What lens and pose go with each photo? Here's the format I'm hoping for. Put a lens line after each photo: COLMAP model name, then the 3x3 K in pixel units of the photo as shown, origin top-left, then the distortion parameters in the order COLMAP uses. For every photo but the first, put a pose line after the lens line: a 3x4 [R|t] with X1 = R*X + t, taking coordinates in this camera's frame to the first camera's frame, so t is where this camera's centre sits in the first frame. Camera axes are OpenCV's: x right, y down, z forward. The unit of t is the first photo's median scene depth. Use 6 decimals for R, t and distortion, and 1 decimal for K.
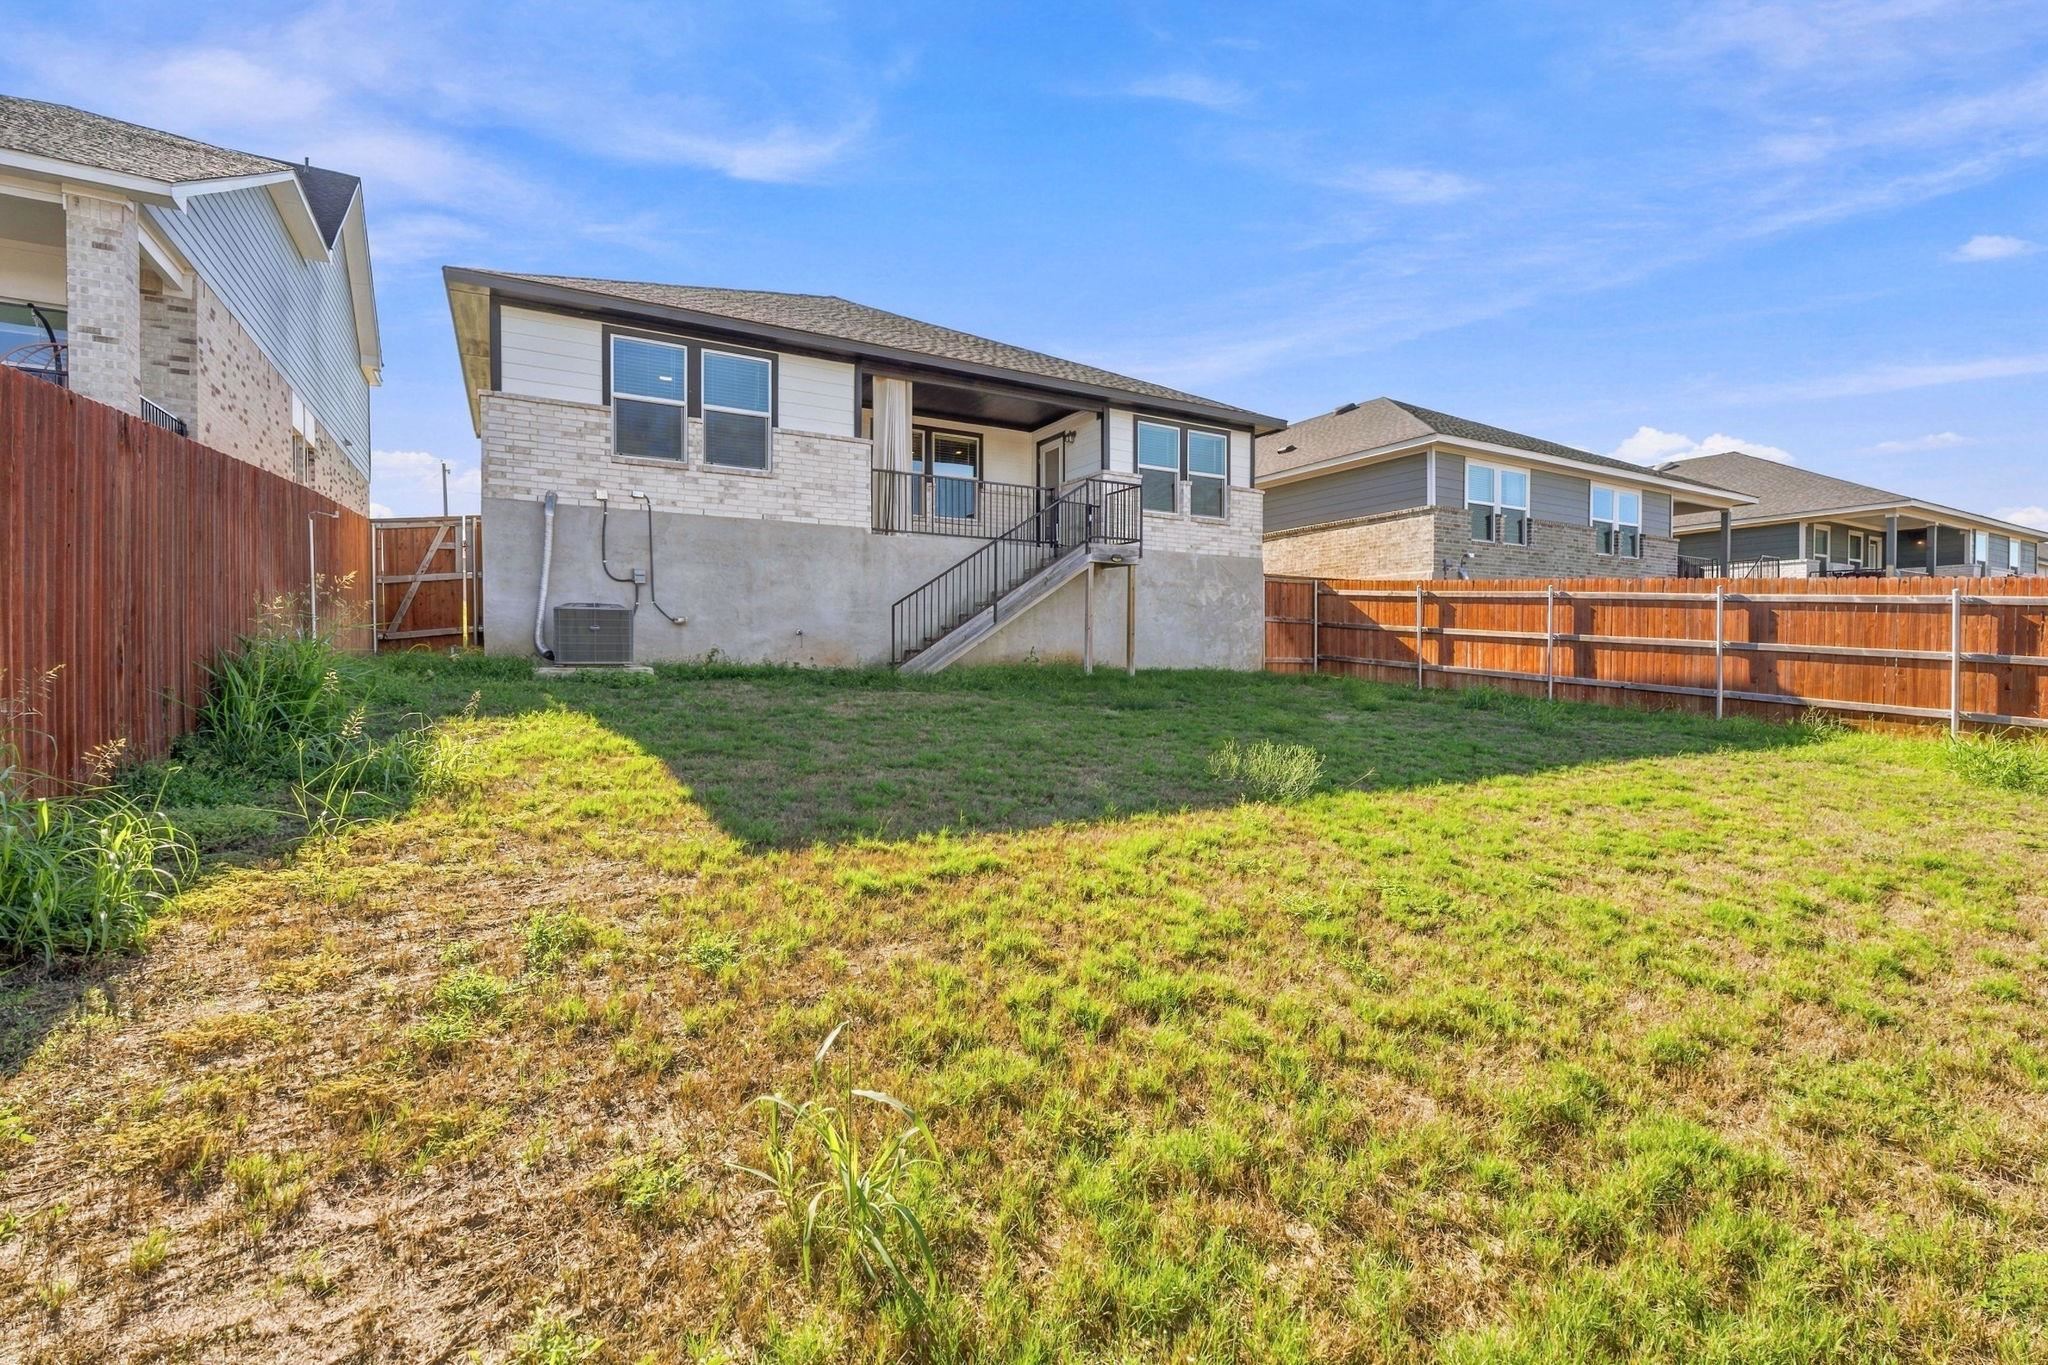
lens RADIAL K [[919.4, 0, 1031.5], [0, 919.4, 690.5], [0, 0, 1]] dist [0.000219, 0.000456]
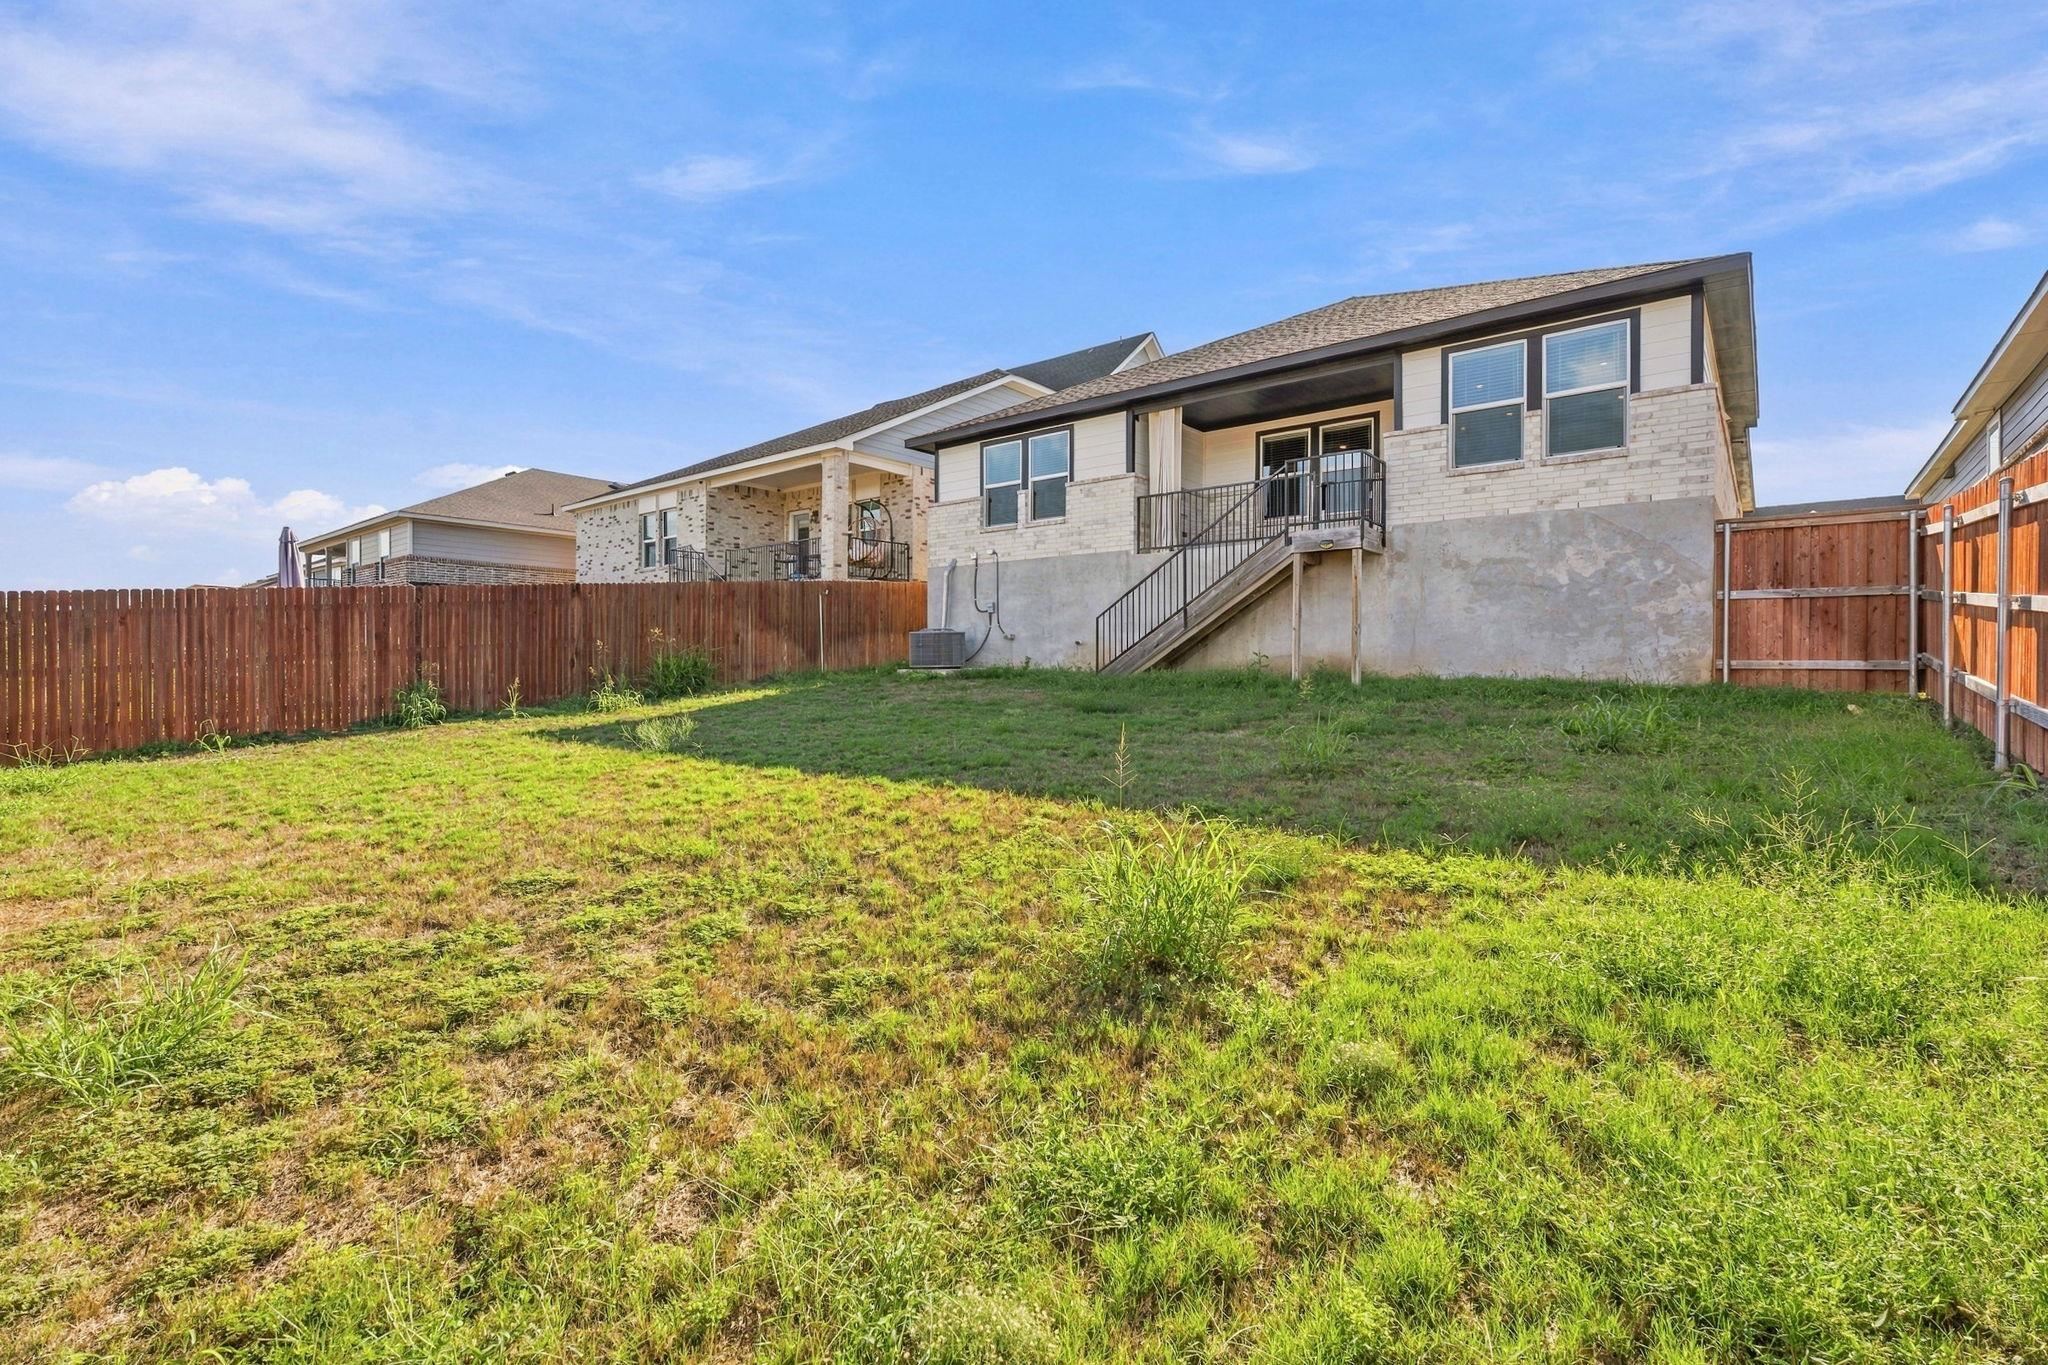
lens RADIAL K [[919.4, 0, 1030.7], [0, 919.4, 665.1], [0, 0, 1]] dist [0.000219, 0.000456]
pose [[0.353822, -0.002259, -0.935310, 0.708996], [-0.032504, 0.999363, -0.014710, -0.011453], [0.934748, 0.035606, 0.353523, 0.410866]]
